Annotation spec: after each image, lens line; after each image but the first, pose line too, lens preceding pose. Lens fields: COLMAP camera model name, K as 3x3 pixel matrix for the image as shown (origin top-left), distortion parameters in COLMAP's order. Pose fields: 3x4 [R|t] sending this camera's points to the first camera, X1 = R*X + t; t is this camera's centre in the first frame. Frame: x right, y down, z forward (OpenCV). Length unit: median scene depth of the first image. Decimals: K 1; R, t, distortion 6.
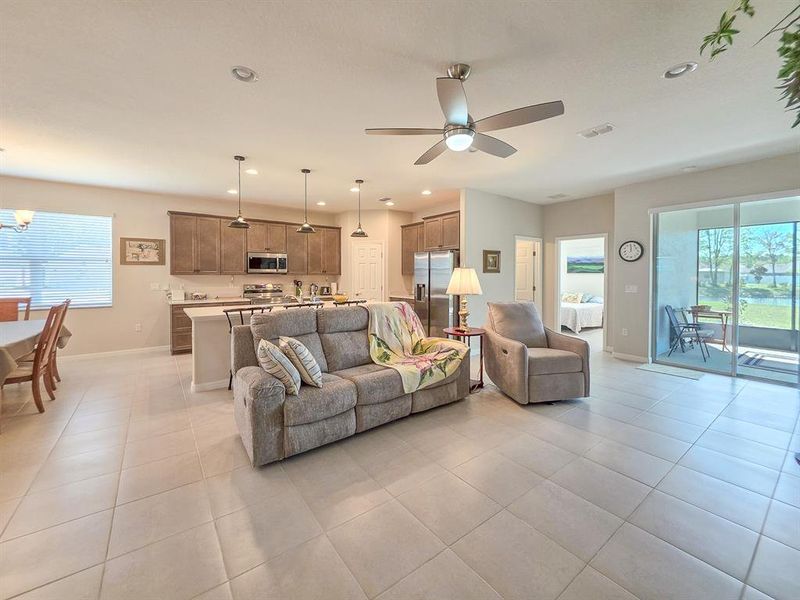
lens RADIAL K [[334.1, 0, 404.4], [0, 334.1, 288.8], [0, 0, 1]] dist [-0.002006, -0.000311]
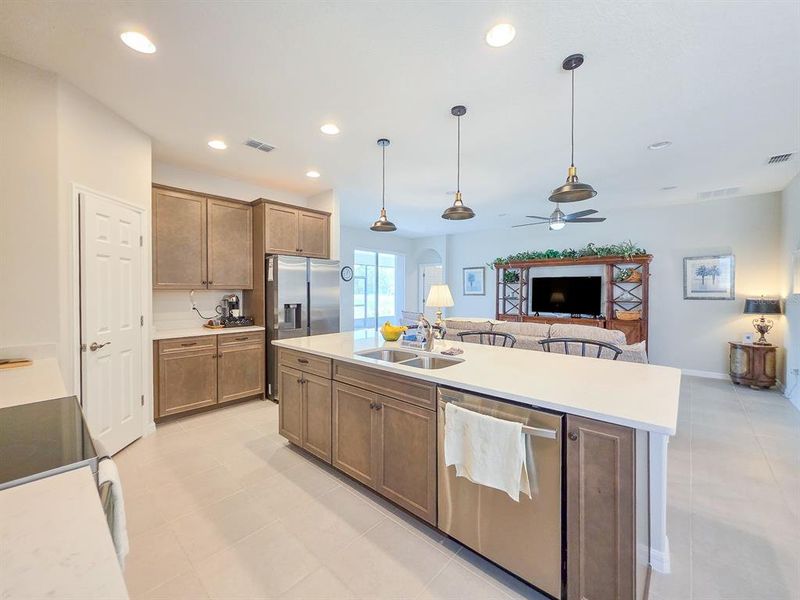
lens RADIAL K [[324.0, 0, 400.0], [0, 324.0, 300.0], [0, 0, 1]] dist [-0.001507, -0.000241]
pose [[-0.190744, -0.028389, 0.981229, -0.648896], [0.036386, 0.998690, 0.035968, -0.039136], [-0.980965, 0.042564, -0.189461, 0.955622]]
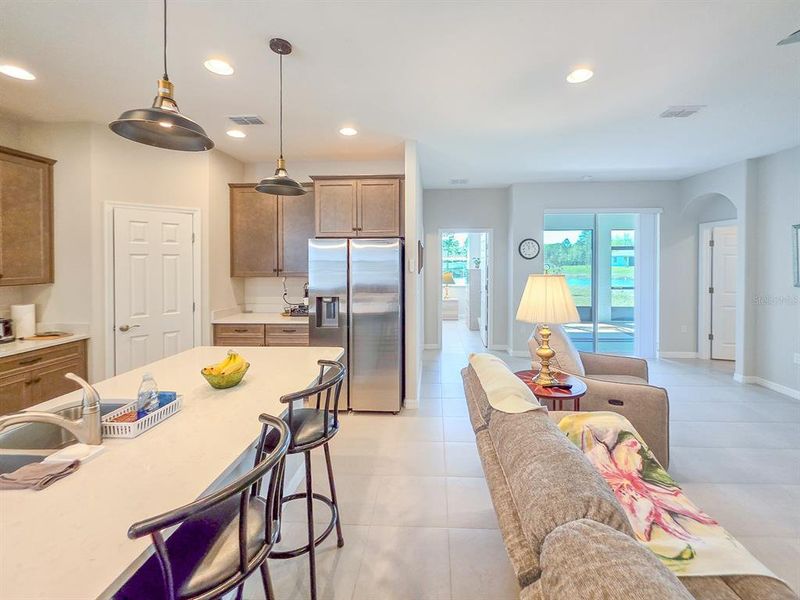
lens RADIAL K [[332.4, 0, 420.9], [0, 332.4, 266.0], [0, 0, 1]] dist [-0.001607, -0.000289]
pose [[0.636028, -0.013741, 0.771544, -0.282257], [0.034236, 0.999359, -0.010424, -0.055838], [-0.770906, 0.033044, 0.636091, 0.562751]]
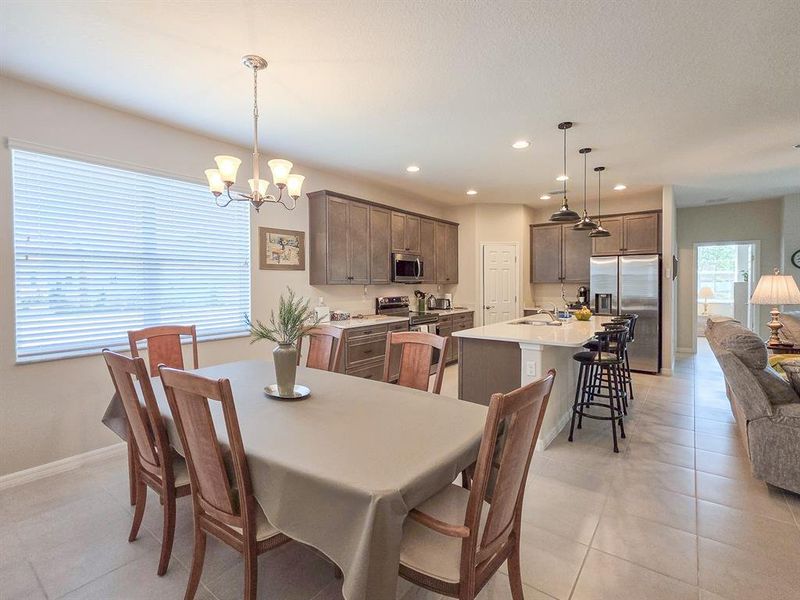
lens RADIAL K [[395.3, 0, 399.4], [0, 395.3, 288.8], [0, 0, 1]] dist [-0.003697, -0.000709]
pose [[0.959133, -0.008936, 0.282815, -0.766084], [0.016476, 0.999569, -0.024294, -0.011870], [-0.282476, 0.027961, 0.958867, 0.191124]]
